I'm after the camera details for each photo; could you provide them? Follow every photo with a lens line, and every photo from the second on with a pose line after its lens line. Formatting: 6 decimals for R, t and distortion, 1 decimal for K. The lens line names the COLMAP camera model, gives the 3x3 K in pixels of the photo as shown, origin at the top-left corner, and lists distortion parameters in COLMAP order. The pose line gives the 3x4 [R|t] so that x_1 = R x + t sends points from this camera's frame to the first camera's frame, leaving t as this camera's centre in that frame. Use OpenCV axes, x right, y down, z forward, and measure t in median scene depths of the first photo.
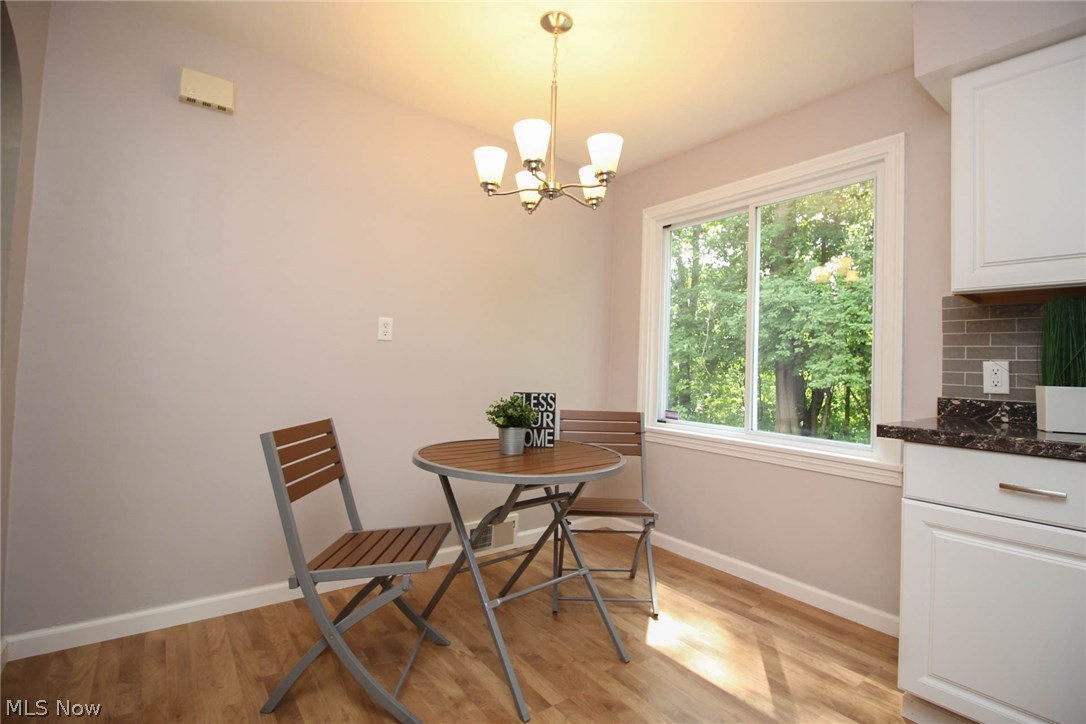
lens RADIAL K [[495.3, 0, 547.8], [0, 495.3, 346.7], [0, 0, 1]] dist [0.000354, -0.011221]
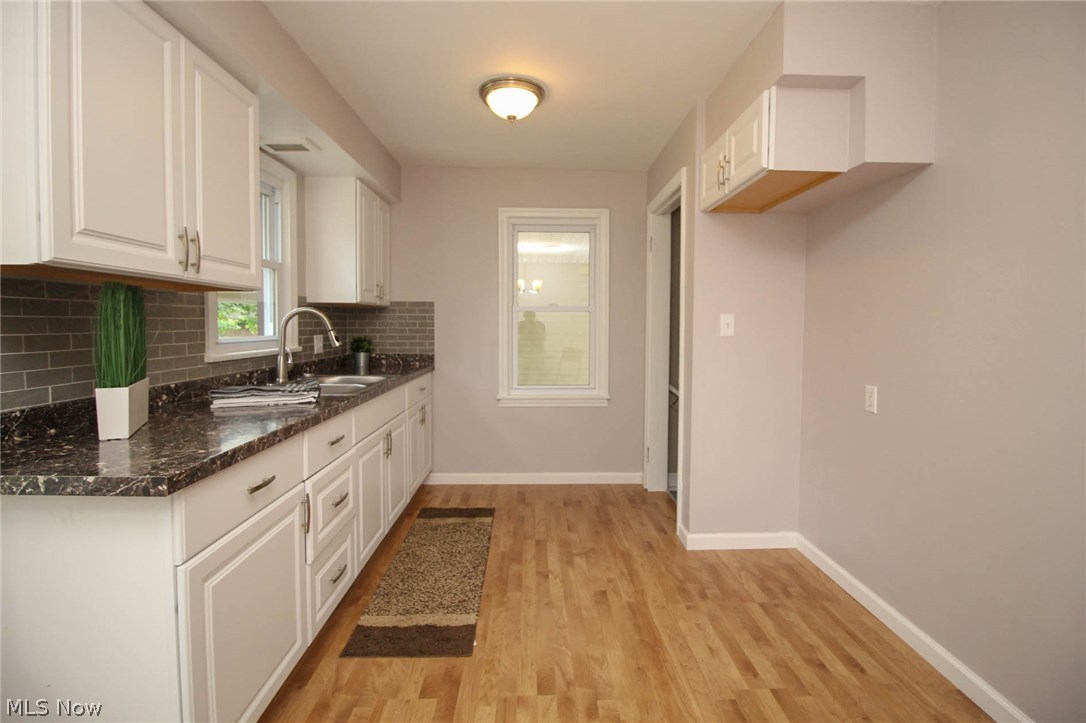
lens RADIAL K [[513.9, 0, 551.4], [0, 513.9, 345.1], [0, 0, 1]] dist [0.000986, -0.012663]
pose [[-0.815874, -0.063714, 0.574708, -0.090200], [-0.057466, 0.997925, 0.029053, -0.050278], [-0.575367, -0.009323, -0.817842, 1.025304]]
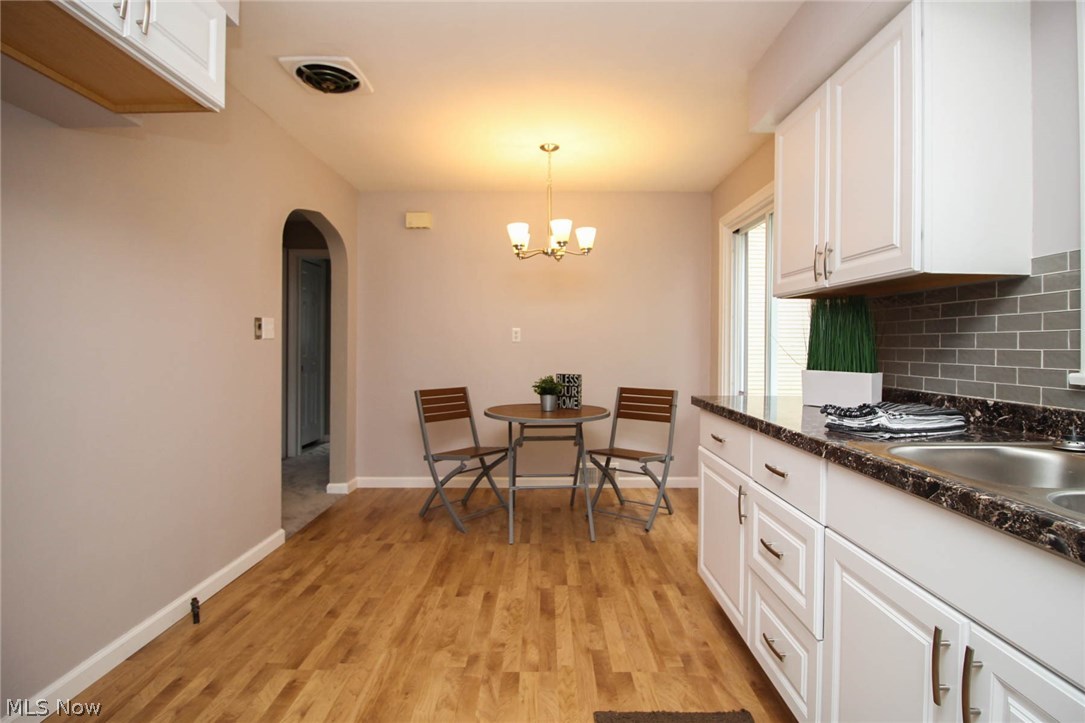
lens RADIAL K [[513.4, 0, 550.9], [0, 513.4, 345.1], [0, 0, 1]] dist [0.000986, -0.012663]
pose [[0.801413, -0.029101, -0.597403, 1.016082], [0.046618, 0.998816, 0.013883, -0.027403], [0.596292, -0.038975, 0.801821, -0.375578]]
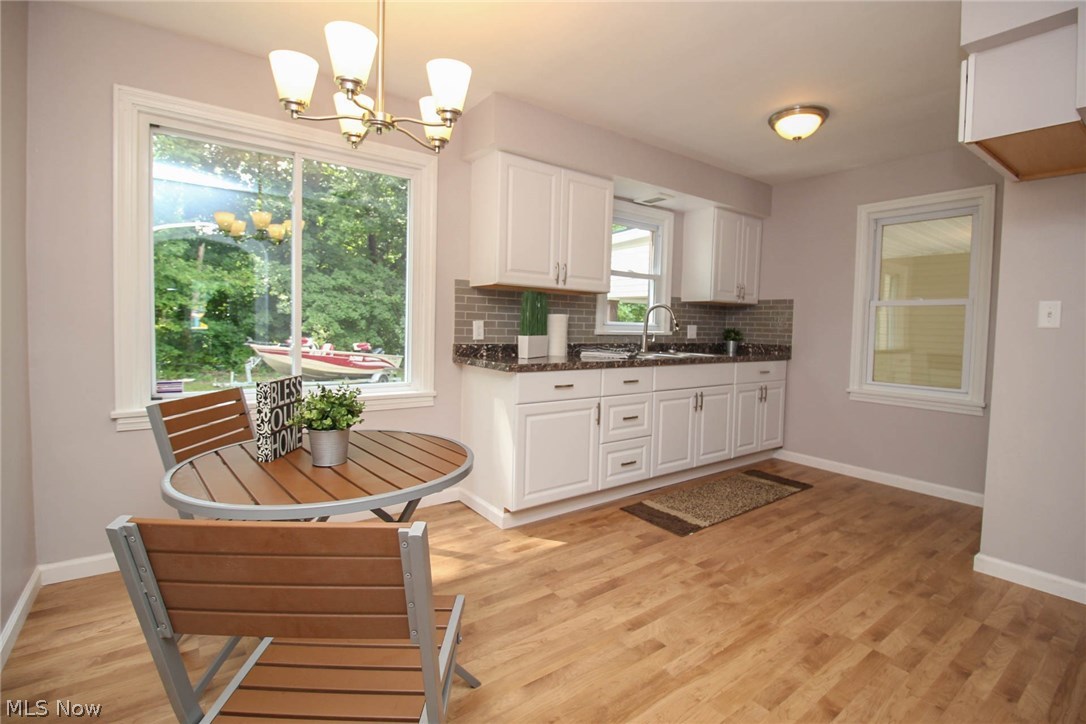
lens RADIAL K [[509.4, 0, 544.1], [0, 509.4, 347.9], [0, 0, 1]] dist [-0.002459, -0.012665]
pose [[0.029516, -0.082230, 0.996176, -0.823701], [-0.063775, 0.994425, 0.083975, -0.038932], [-0.997528, -0.066010, 0.024107, 0.690062]]
